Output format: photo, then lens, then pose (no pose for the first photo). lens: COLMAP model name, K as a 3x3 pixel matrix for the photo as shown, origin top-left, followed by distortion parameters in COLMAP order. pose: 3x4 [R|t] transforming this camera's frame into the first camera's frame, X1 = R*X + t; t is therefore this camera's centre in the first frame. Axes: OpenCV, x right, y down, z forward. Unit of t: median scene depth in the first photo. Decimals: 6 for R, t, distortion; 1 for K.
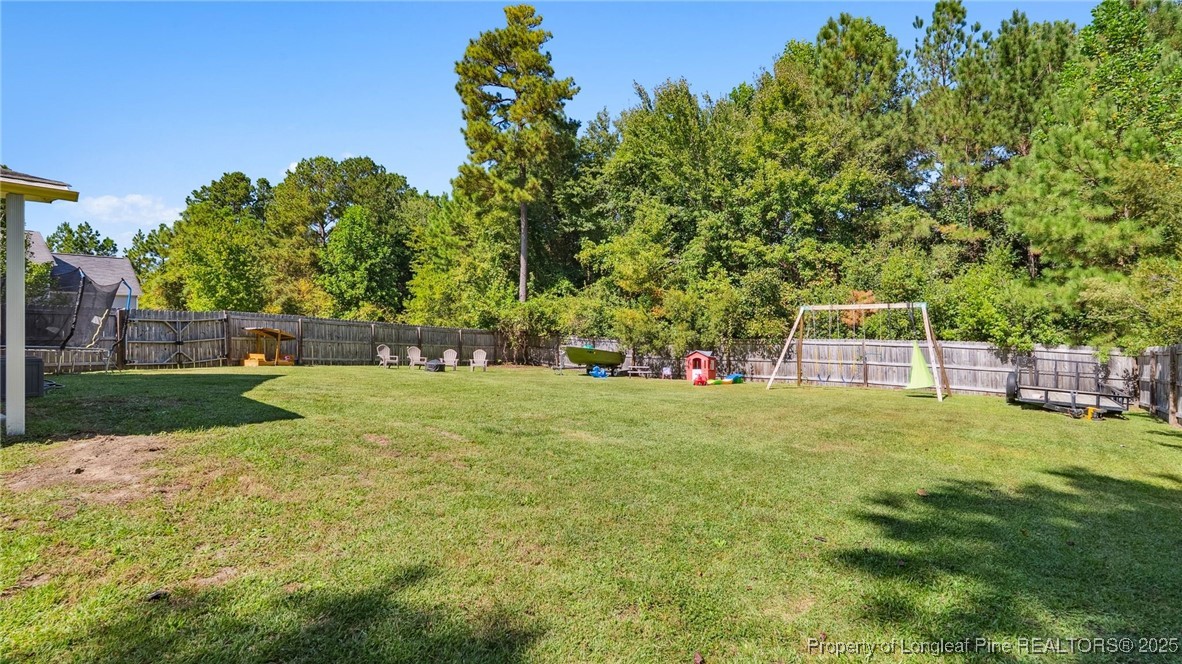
lens RADIAL K [[554.1, 0, 637.6], [0, 554.1, 307.8], [0, 0, 1]] dist [-0.001598, -0.000228]
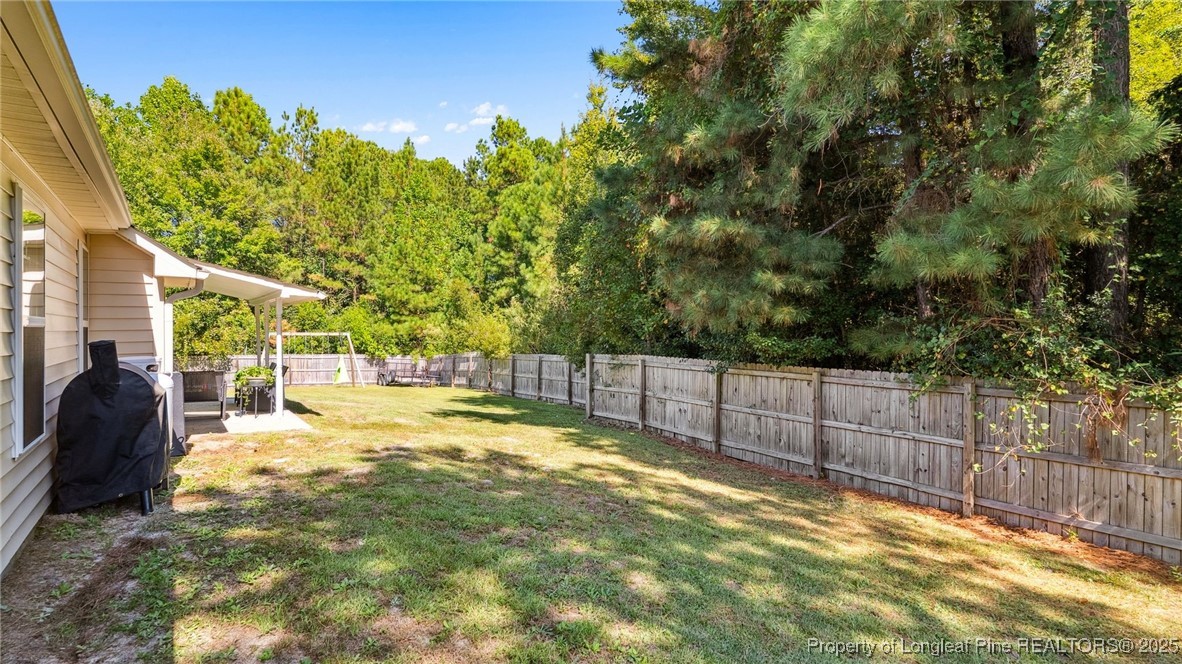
lens RADIAL K [[608.7, 0, 591.0], [0, 608.7, 332.0], [0, 0, 1]] dist [-0.000826, -0.000174]
pose [[0.384345, 0.011271, 0.923121, -0.897306], [-0.037387, 0.999295, 0.003365, -0.043449], [-0.922432, -0.035806, 0.384496, -0.407344]]
